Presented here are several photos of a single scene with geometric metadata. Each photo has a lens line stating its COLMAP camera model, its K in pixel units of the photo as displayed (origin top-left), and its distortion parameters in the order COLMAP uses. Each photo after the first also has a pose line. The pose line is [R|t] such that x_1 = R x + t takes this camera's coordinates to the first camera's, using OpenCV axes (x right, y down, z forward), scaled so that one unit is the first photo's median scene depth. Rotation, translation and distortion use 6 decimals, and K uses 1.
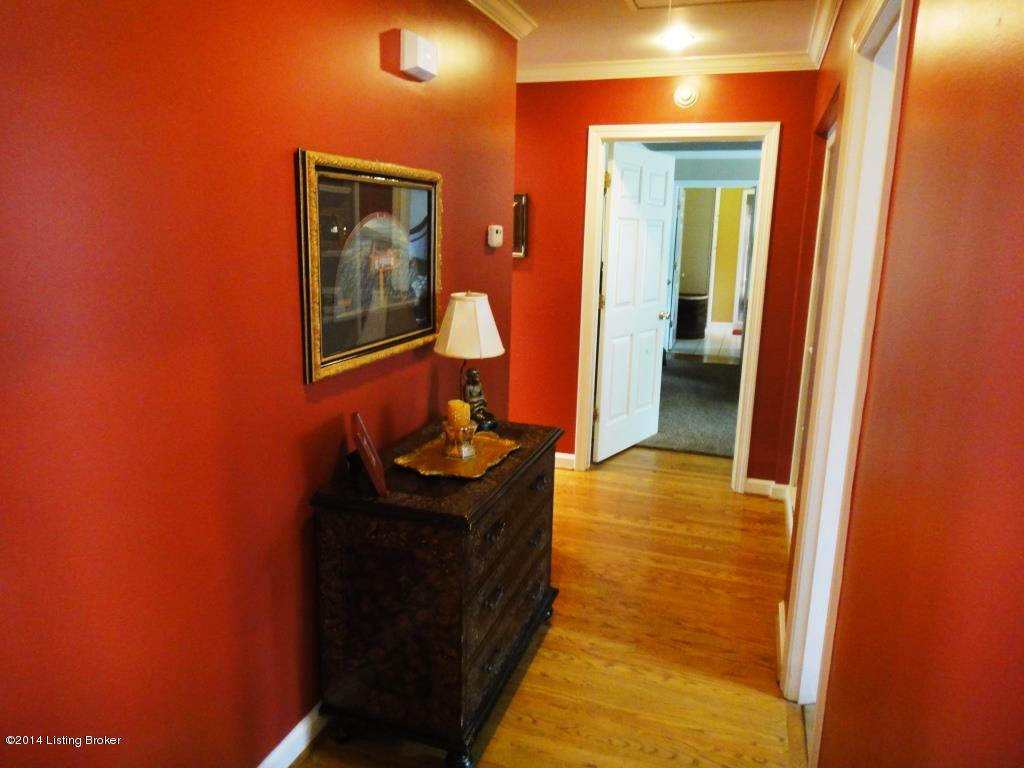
lens RADIAL K [[711.3, 0, 512.8], [0, 711.3, 379.8], [0, 0, 1]] dist [0.000833, 0.004144]
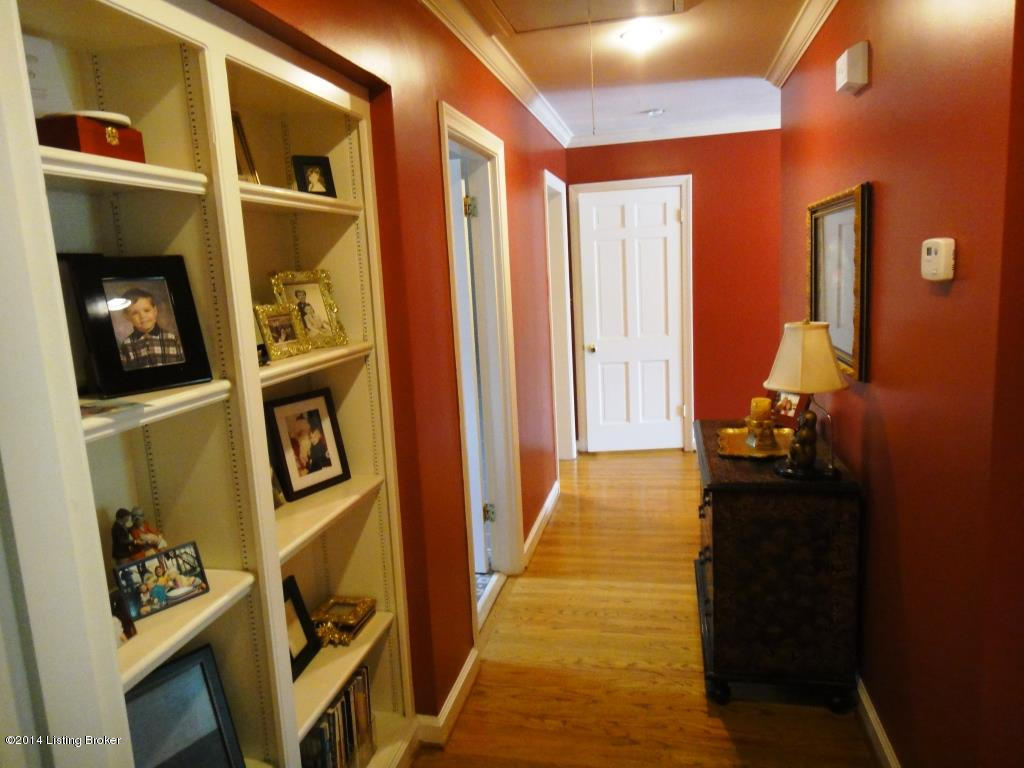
lens RADIAL K [[711.3, 0, 512.8], [0, 711.3, 379.8], [0, 0, 1]] dist [0.000833, 0.004144]
pose [[-0.993146, 0.051115, -0.105112, 0.396405], [0.009922, 0.932929, 0.359924, -0.374754], [0.116460, 0.356414, -0.927042, 1.783910]]
